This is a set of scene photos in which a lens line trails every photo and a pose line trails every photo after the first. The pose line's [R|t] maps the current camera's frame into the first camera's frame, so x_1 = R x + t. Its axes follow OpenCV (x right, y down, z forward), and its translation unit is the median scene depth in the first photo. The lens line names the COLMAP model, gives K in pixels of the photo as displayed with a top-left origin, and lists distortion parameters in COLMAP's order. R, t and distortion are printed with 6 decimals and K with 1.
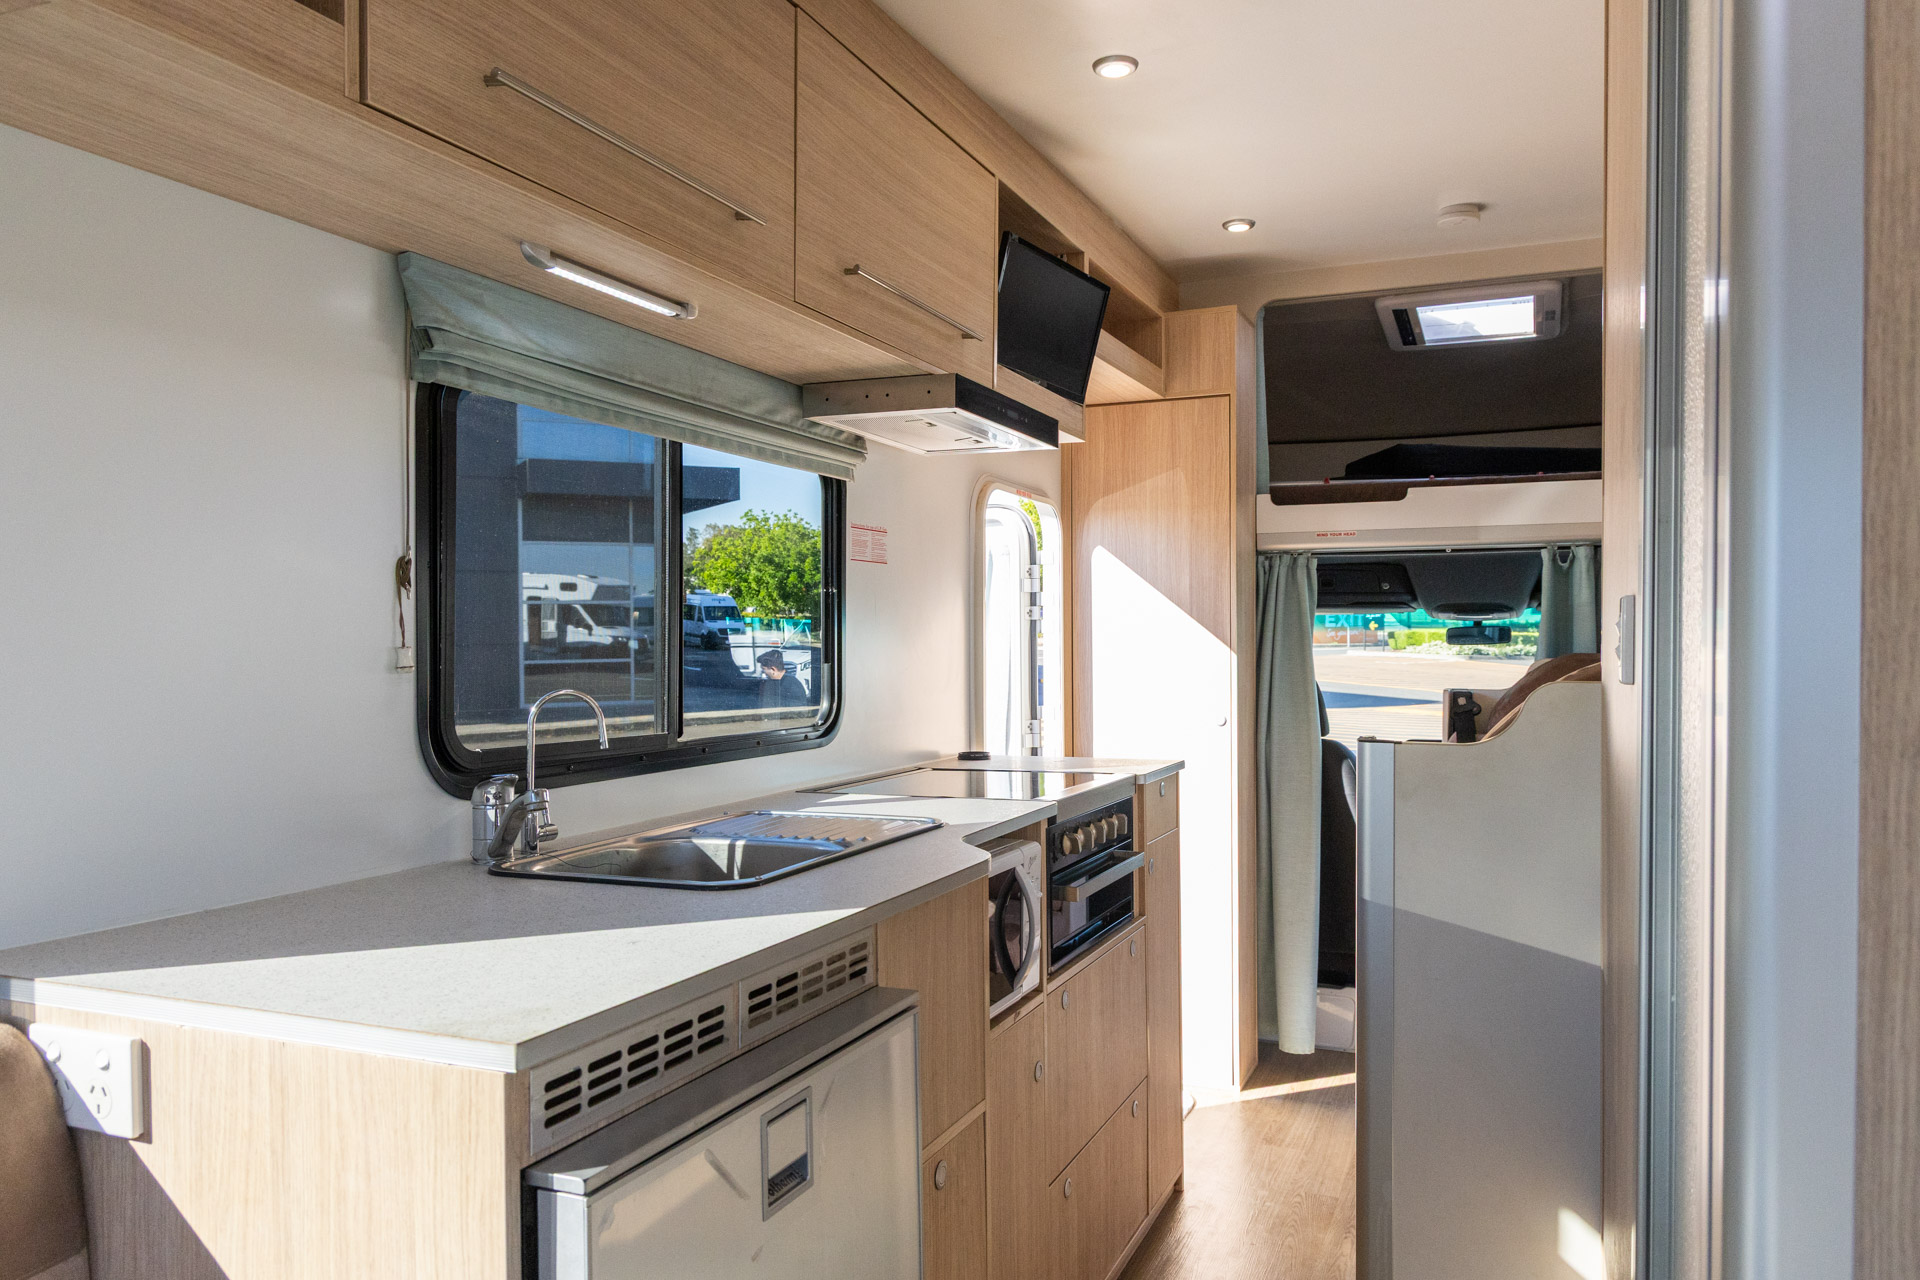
lens RADIAL K [[1322.7, 0, 960.0], [0, 1322.7, 640.0], [0, 0, 1]] dist [0.013411, -0.001723]
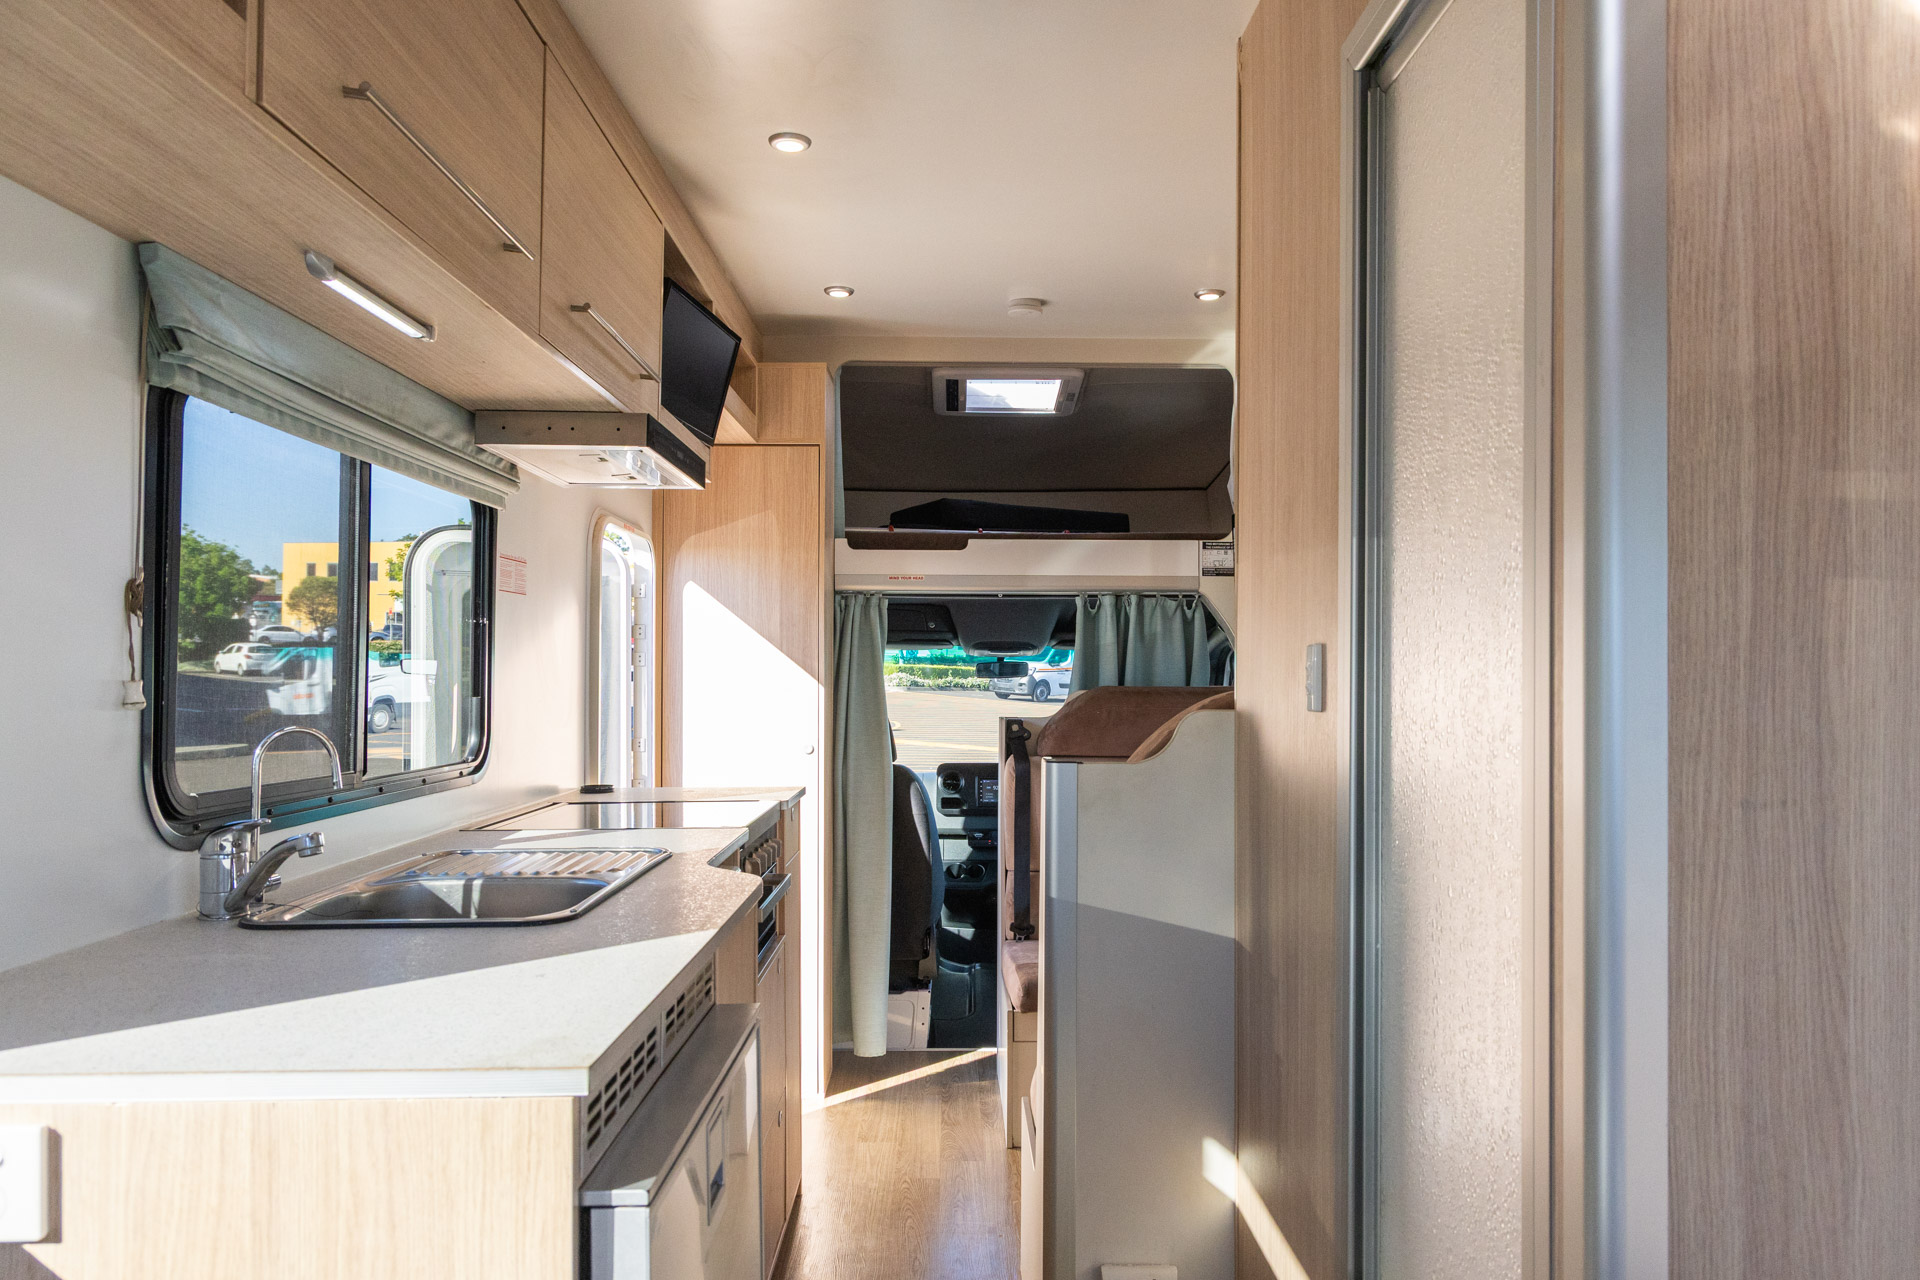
lens RADIAL K [[1310.7, 0, 960.0], [0, 1310.7, 640.0], [0, 0, 1]] dist [0.013376, -0.002616]
pose [[0.914984, 0.014877, 0.403216, -0.172980], [-0.005229, 0.999673, -0.025020, -0.001737], [-0.403456, 0.020784, 0.914763, -0.022495]]
